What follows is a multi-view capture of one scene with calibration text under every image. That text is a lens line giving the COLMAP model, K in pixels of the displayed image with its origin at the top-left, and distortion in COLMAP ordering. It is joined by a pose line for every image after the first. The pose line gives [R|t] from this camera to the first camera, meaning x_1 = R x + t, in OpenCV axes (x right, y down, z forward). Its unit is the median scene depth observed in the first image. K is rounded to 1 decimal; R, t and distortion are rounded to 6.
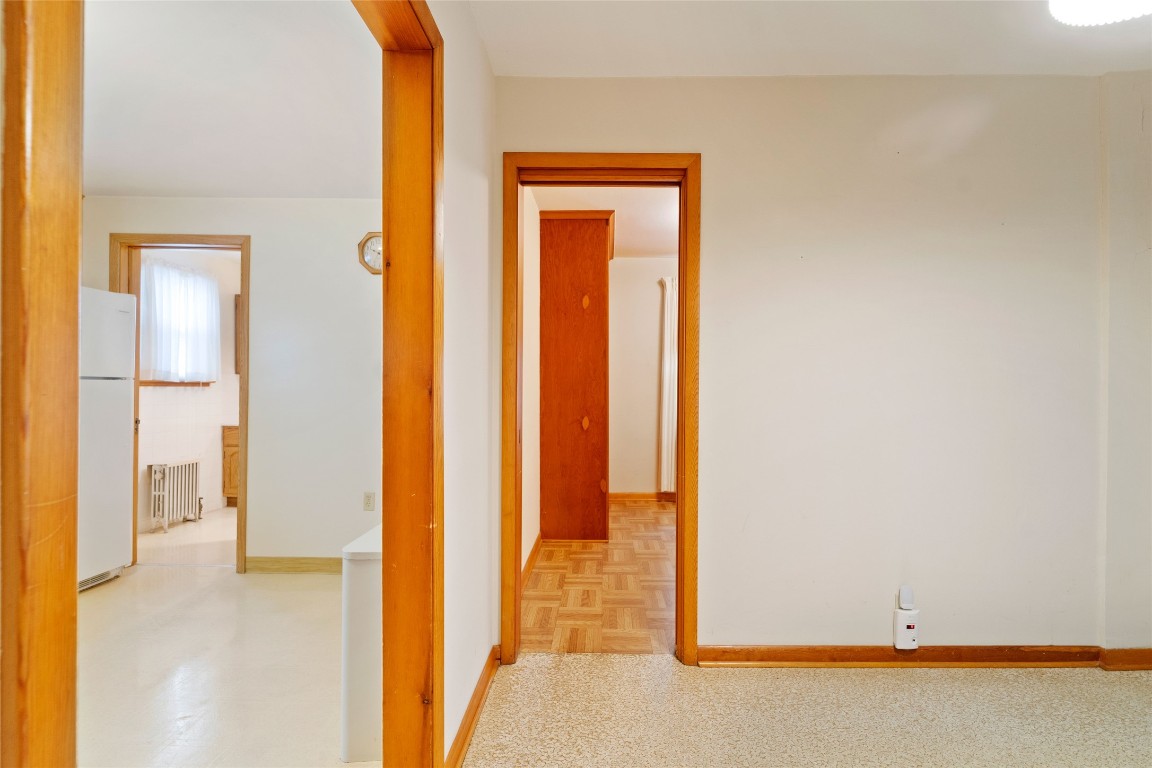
lens RADIAL K [[467.8, 0, 583.5], [0, 467.8, 382.5], [0, 0, 1]] dist [0.002904, -0.001298]
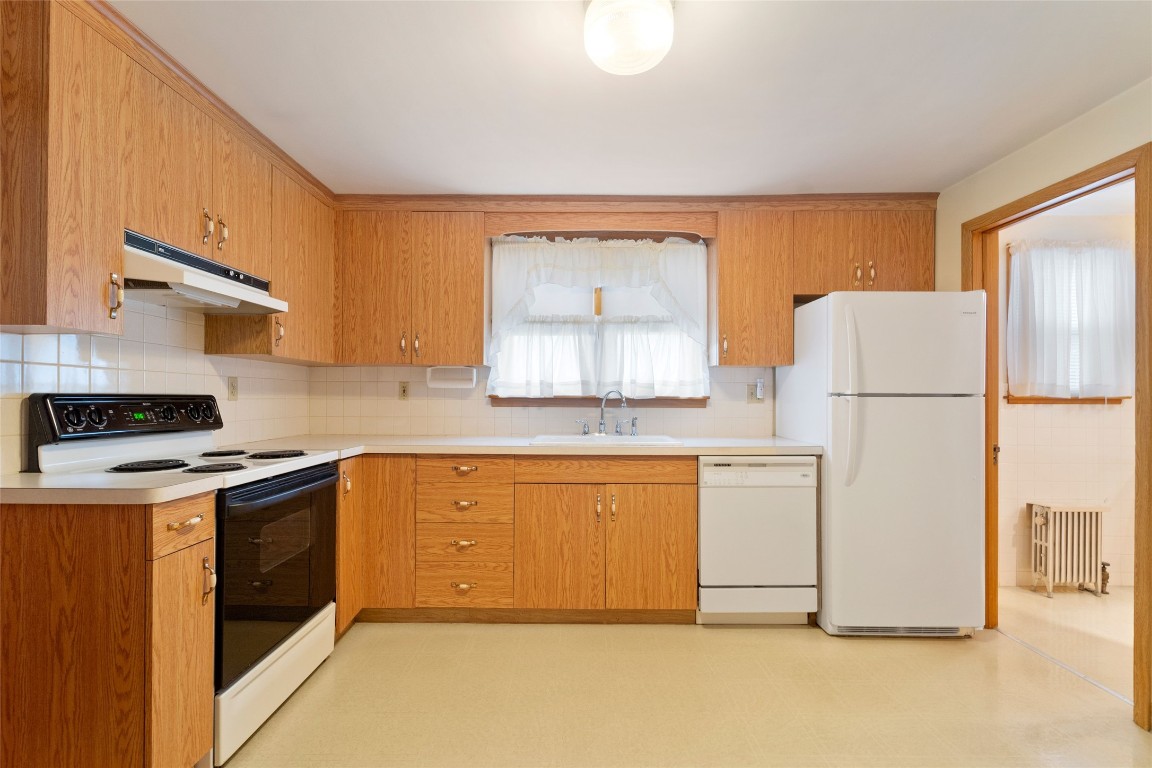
lens RADIAL K [[493.6, 0, 570.4], [0, 493.6, 395.5], [0, 0, 1]] dist [-0.011661, -0.001431]
pose [[-0.004392, -0.011504, -0.999924, -0.091660], [0.009133, 0.999892, -0.011544, -0.003059], [0.999949, -0.009183, -0.004287, 0.213895]]
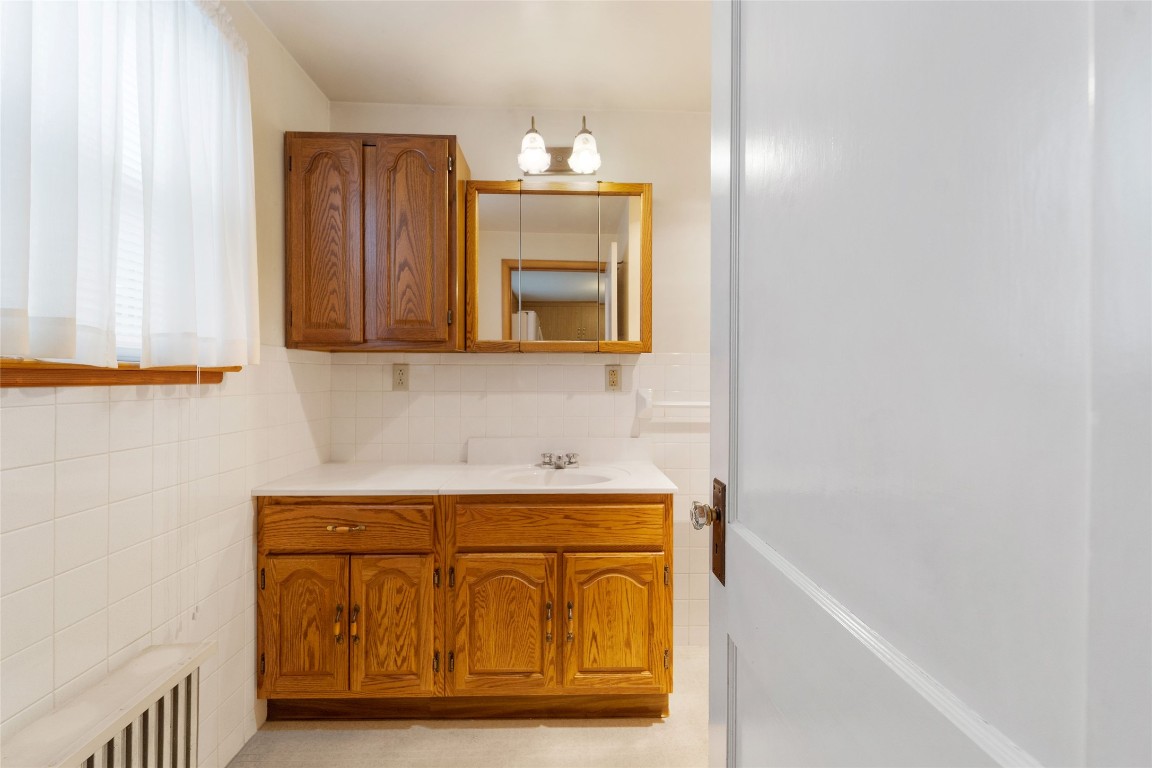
lens RADIAL K [[467.8, 0, 574.9], [0, 467.8, 373.4], [0, 0, 1]] dist [0.002904, -0.001298]
pose [[0.999377, -0.004875, 0.034945, -0.623193], [0.004805, 0.999986, 0.002103, 0.002978], [-0.034955, -0.001934, 0.999387, 0.736347]]
